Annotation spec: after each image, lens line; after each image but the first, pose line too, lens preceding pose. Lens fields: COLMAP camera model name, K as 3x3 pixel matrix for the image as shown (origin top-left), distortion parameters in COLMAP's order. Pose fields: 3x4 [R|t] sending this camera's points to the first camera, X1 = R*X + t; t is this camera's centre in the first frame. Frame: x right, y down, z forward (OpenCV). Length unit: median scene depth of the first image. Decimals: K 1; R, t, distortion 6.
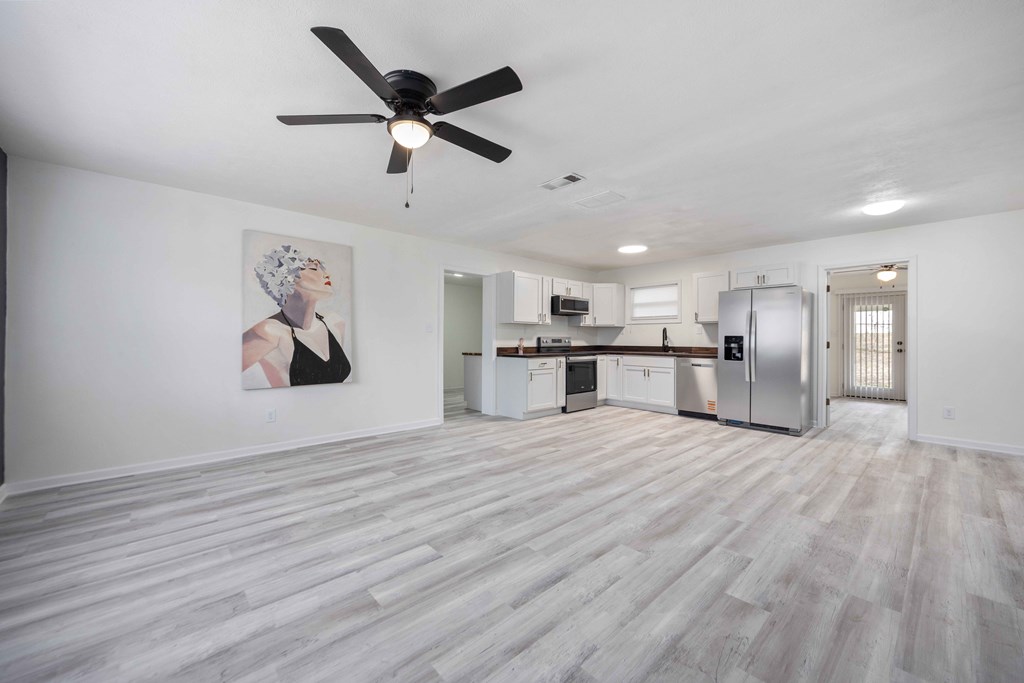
lens RADIAL K [[403.7, 0, 509.1], [0, 403.7, 344.2], [0, 0, 1]] dist [0.001923, 0.000357]
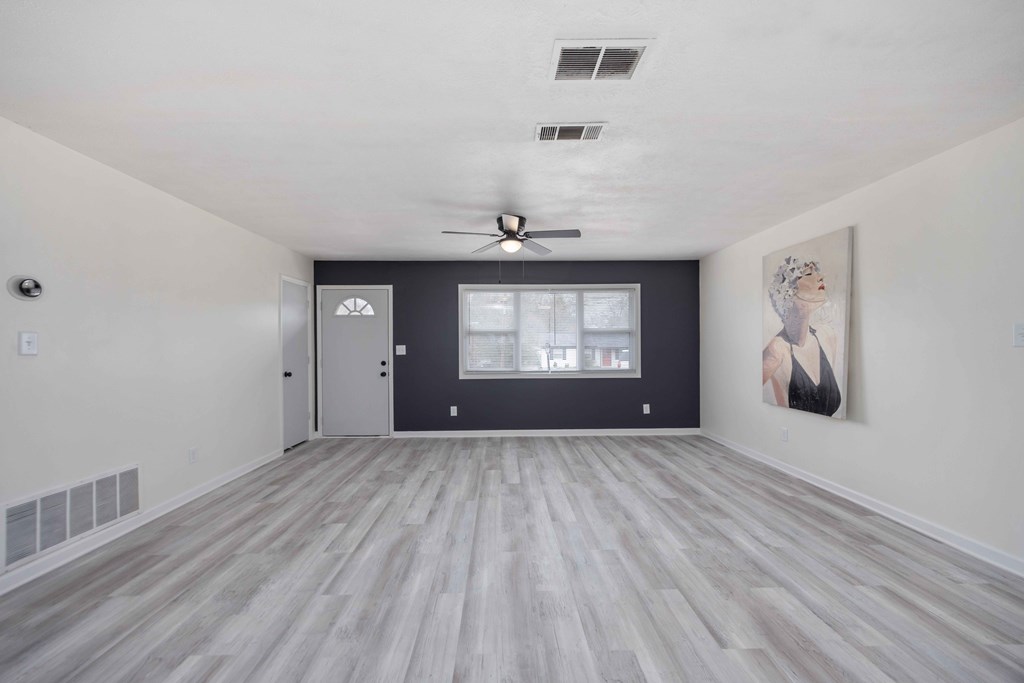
lens RADIAL K [[403.7, 0, 509.1], [0, 403.7, 344.2], [0, 0, 1]] dist [0.001923, 0.000357]
pose [[-0.661863, -0.001443, -0.749623, 0.602582], [-0.001714, 0.999998, -0.000411, -0.041496], [0.749623, 0.001012, -0.661865, 1.167571]]
